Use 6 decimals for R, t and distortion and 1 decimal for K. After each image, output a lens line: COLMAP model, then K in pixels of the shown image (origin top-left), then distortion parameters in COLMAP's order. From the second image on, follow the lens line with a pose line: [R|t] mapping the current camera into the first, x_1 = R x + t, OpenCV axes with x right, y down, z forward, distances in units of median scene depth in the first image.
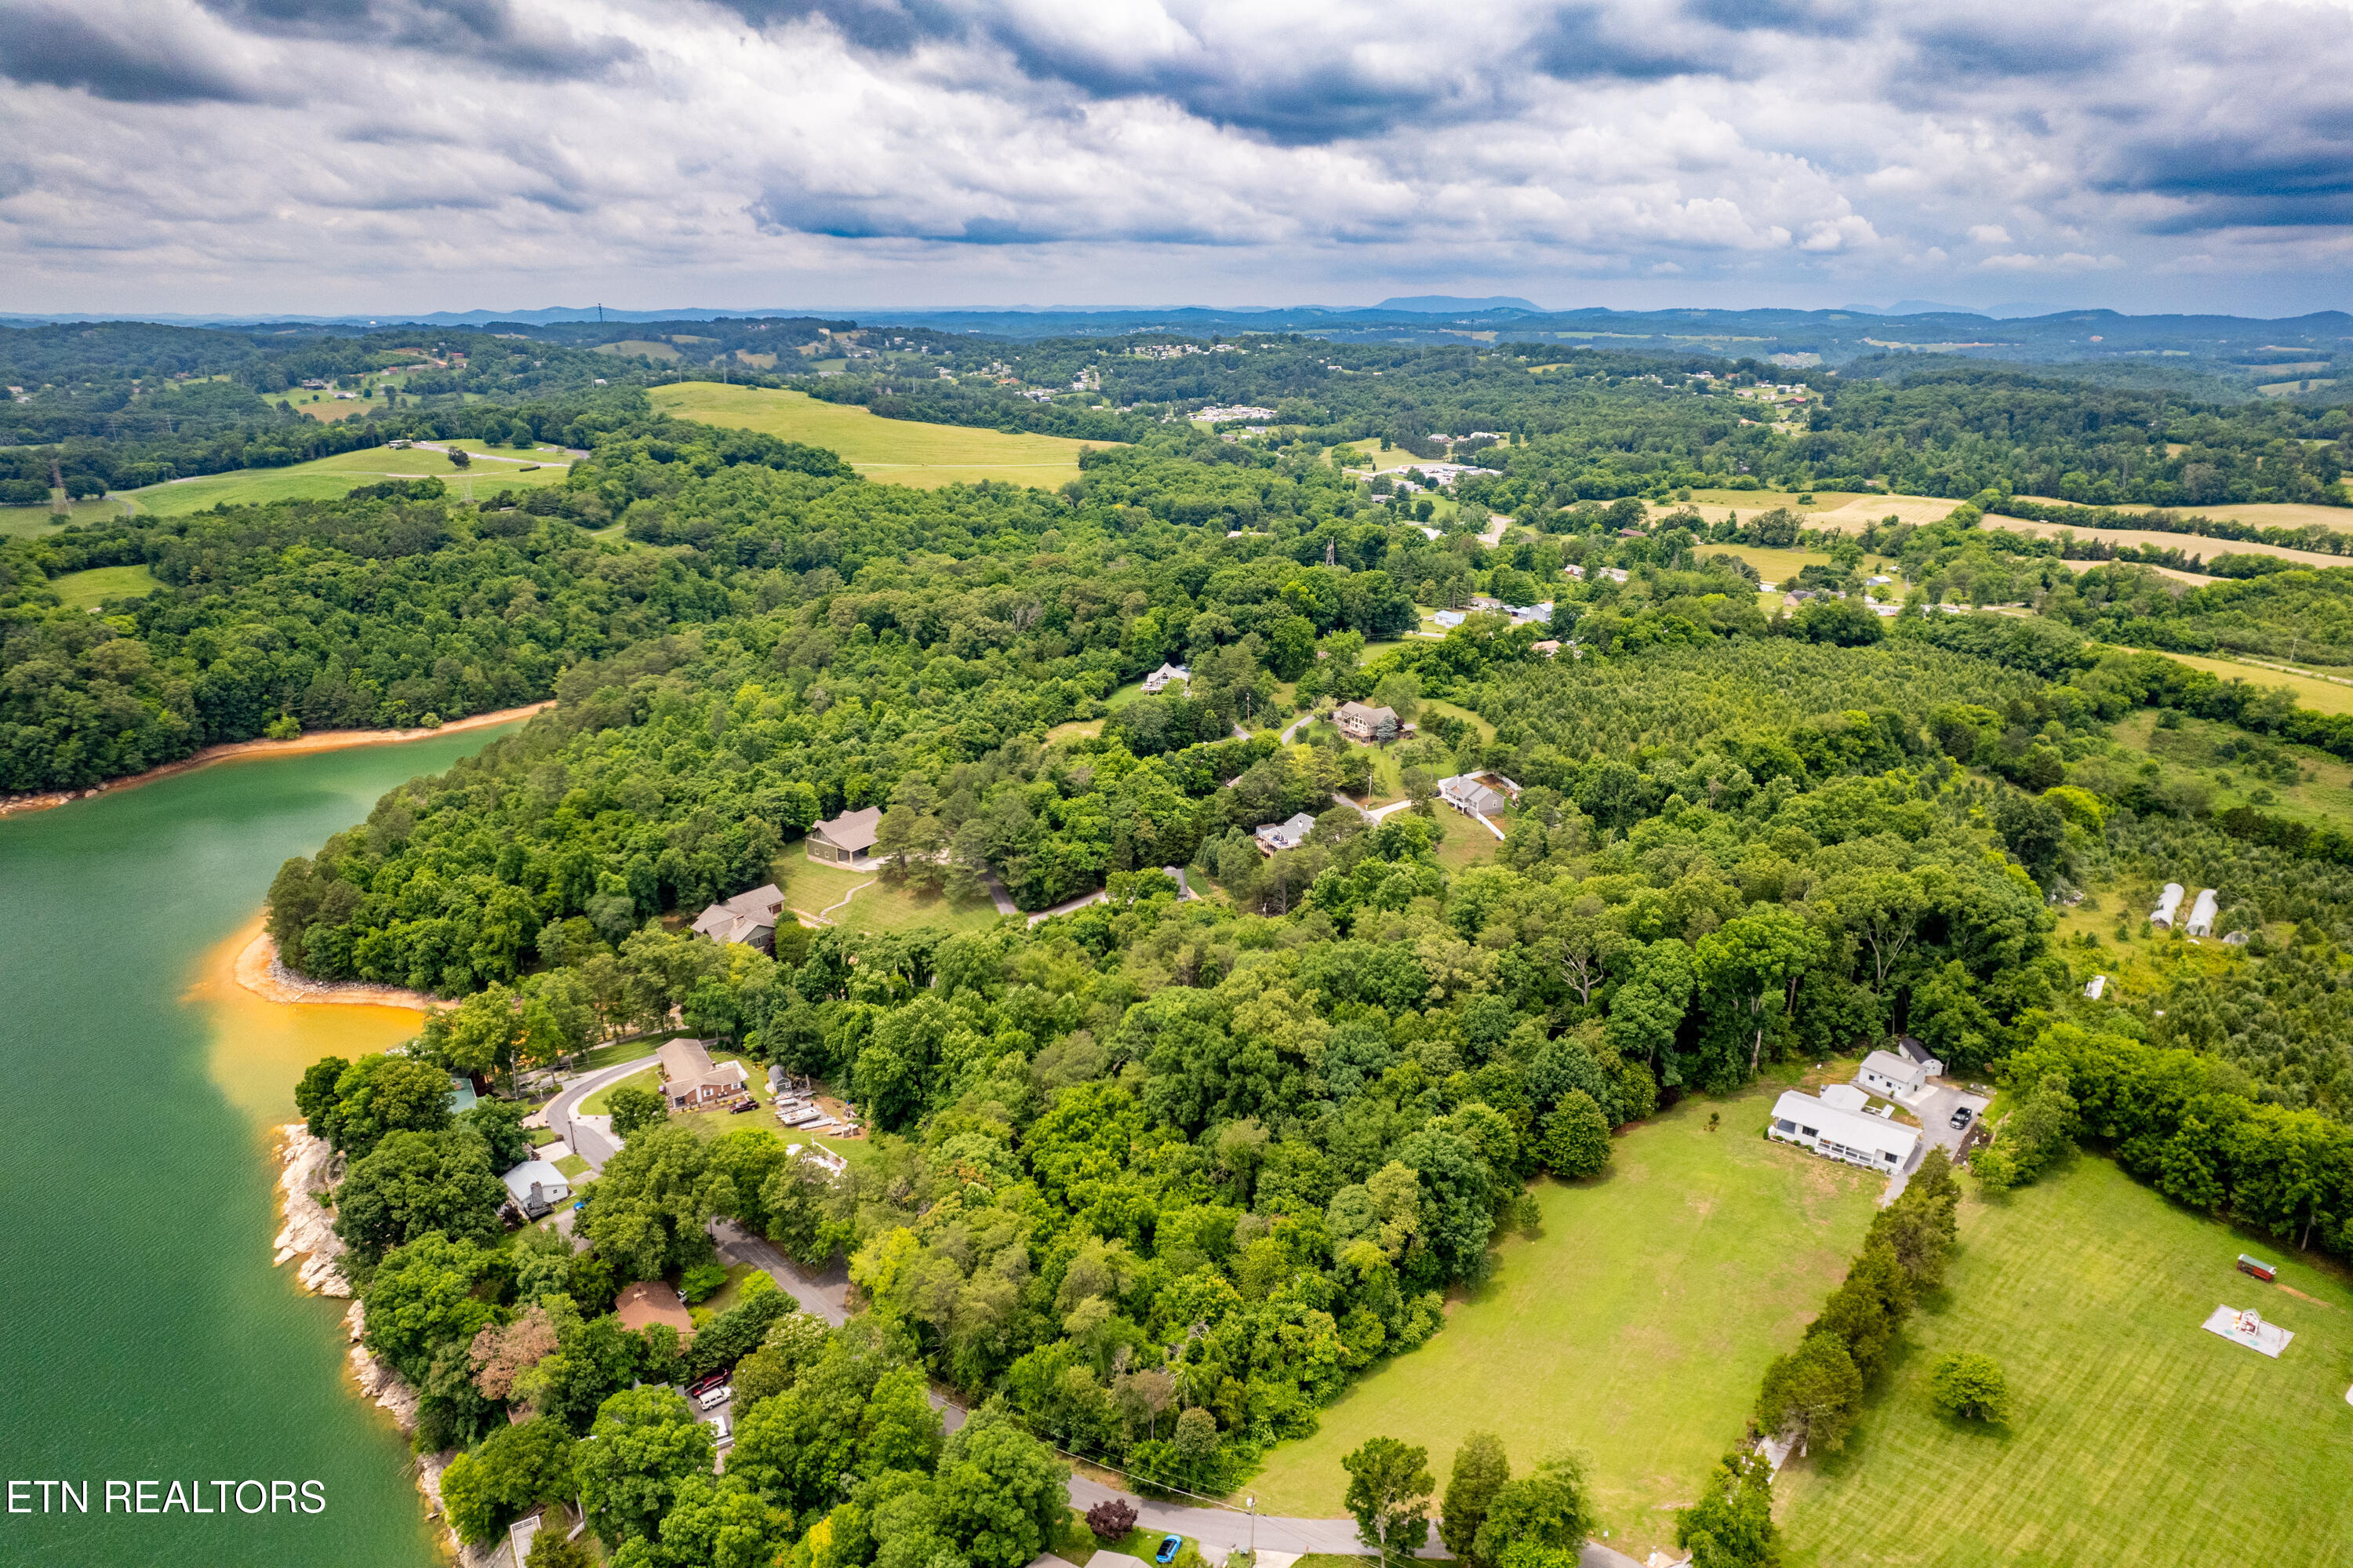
lens RADIAL K [[1511.9, 0, 1174.9], [0, 1511.9, 784.3], [0, 0, 1]] dist [-0.071544, 0.062573]
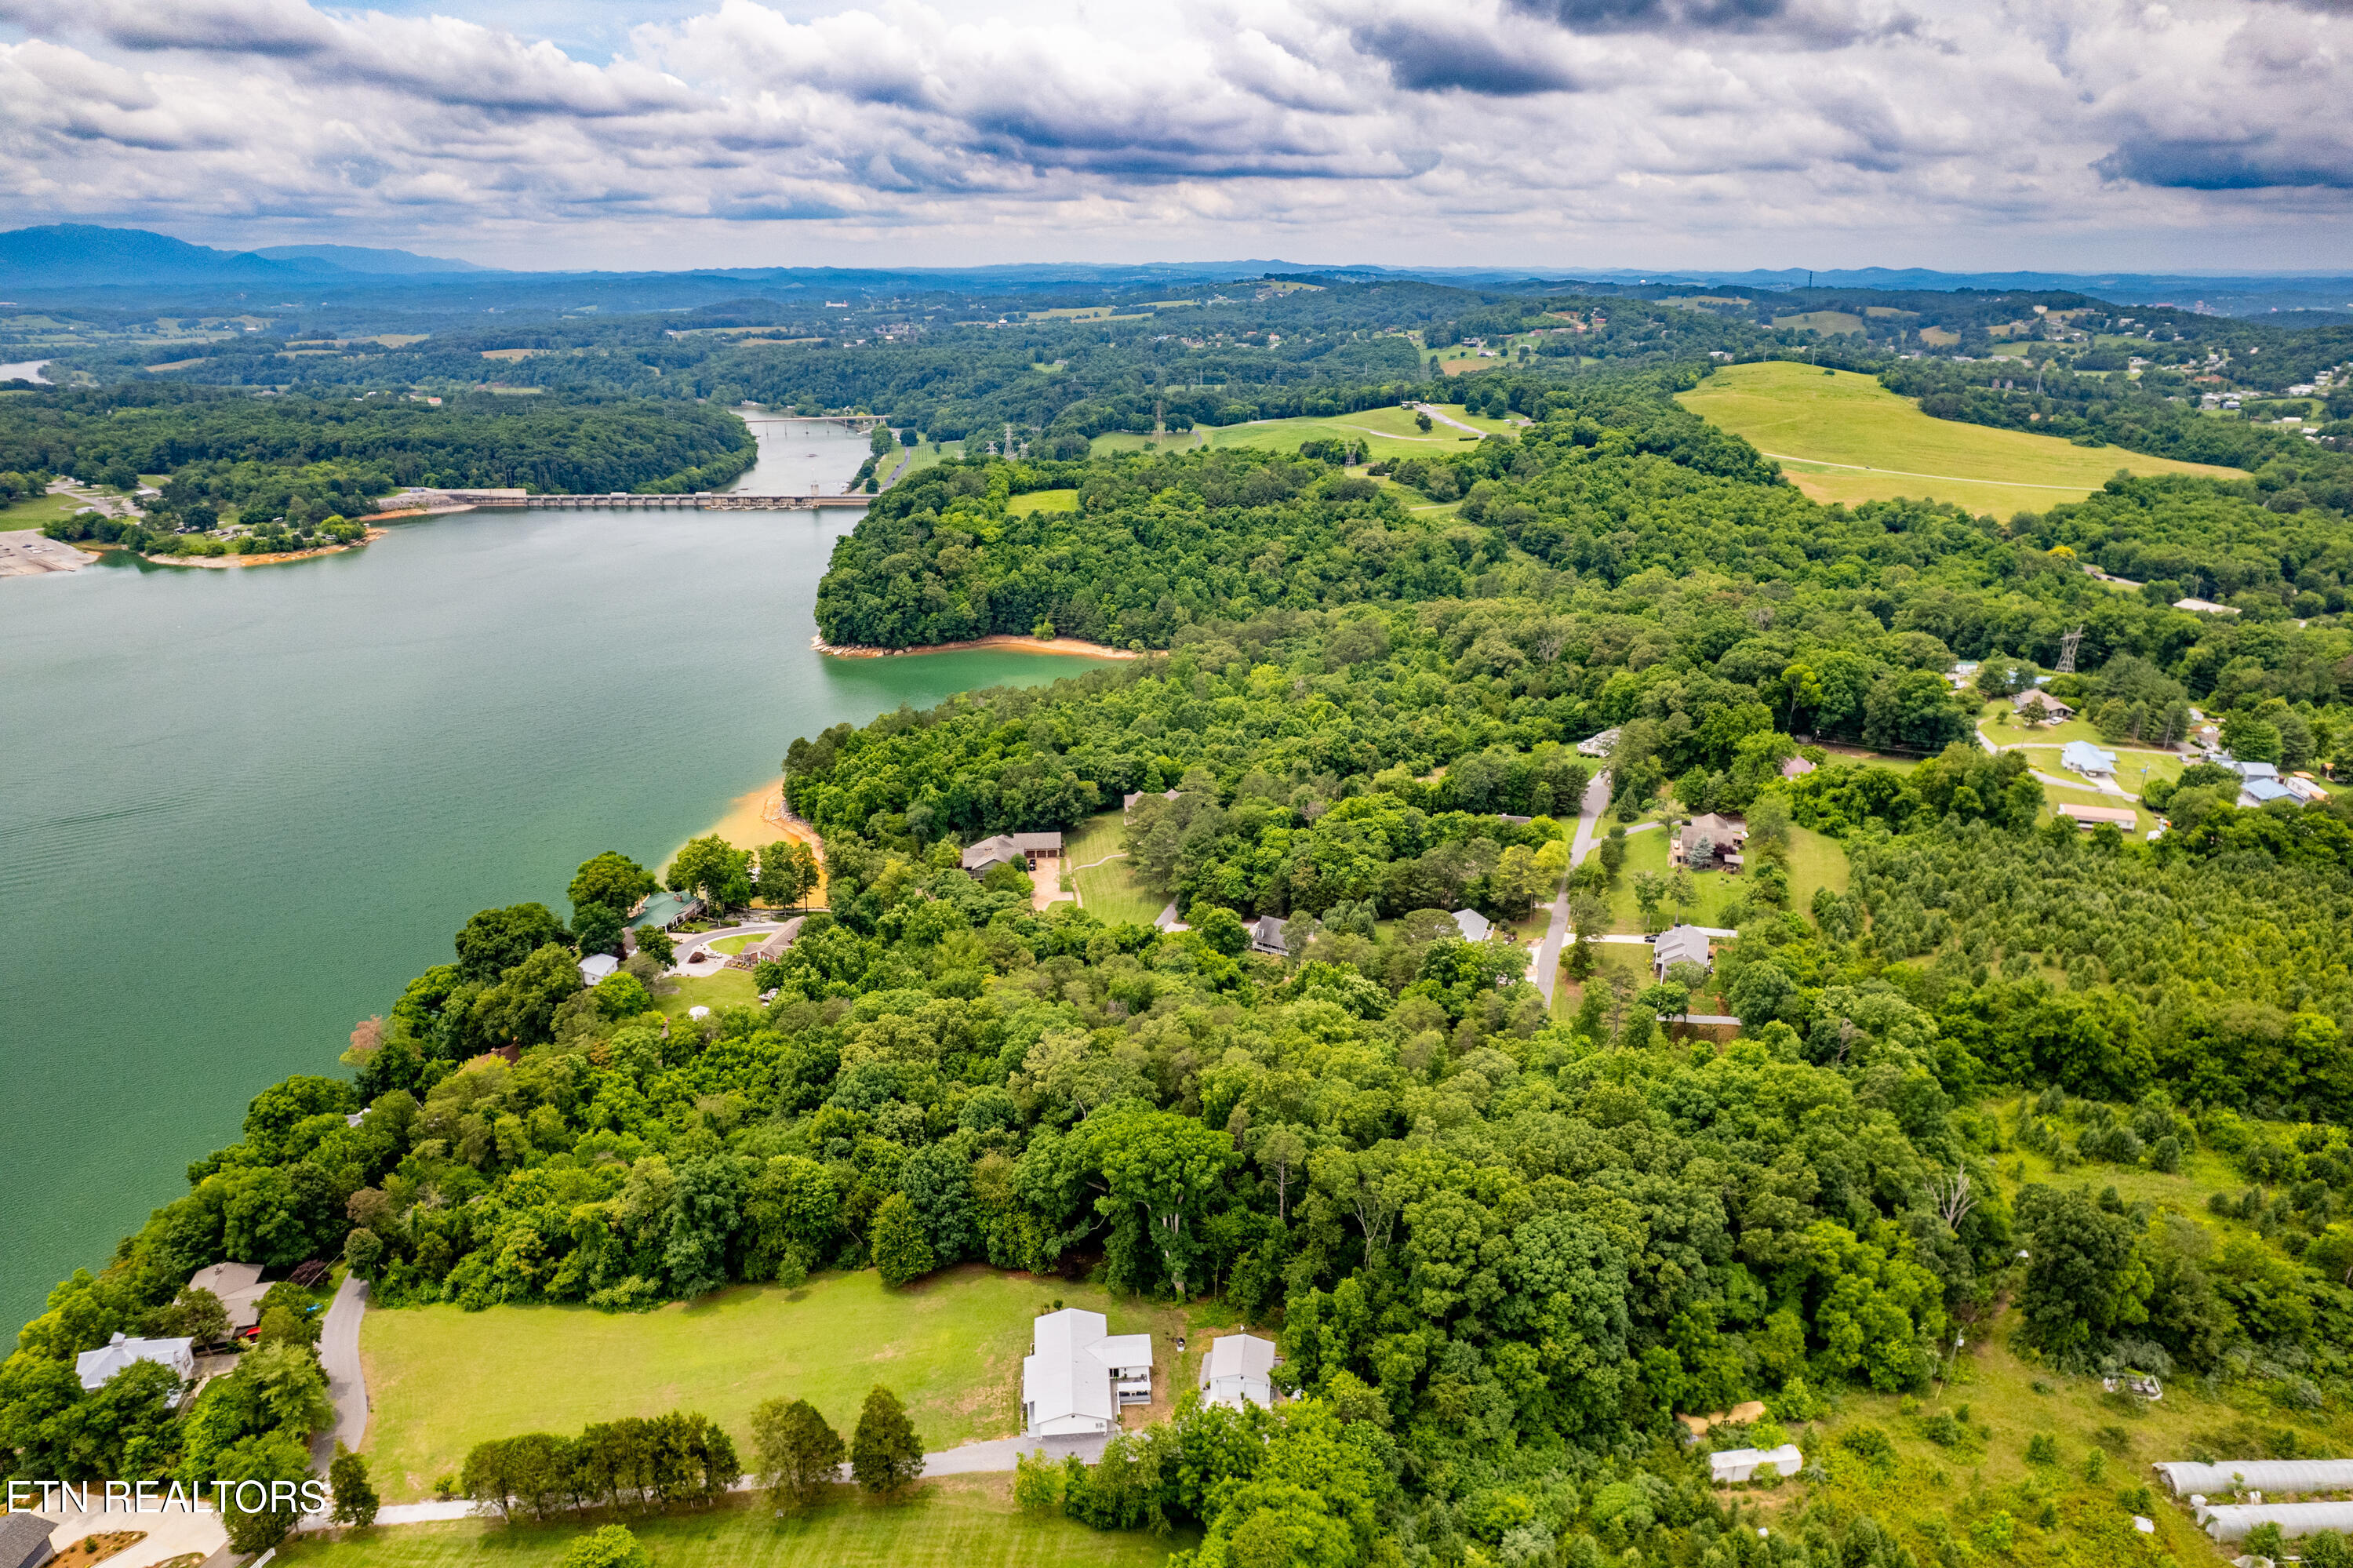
lens RADIAL K [[1511.9, 0, 1160.9], [0, 1511.9, 722.6], [0, 0, 1]] dist [-0.071544, 0.062573]
pose [[0.683845, 0.212433, -0.698017, 0.387402], [-0.220639, 0.972095, 0.079686, -0.086120], [0.695467, 0.099517, 0.711633, 0.154321]]
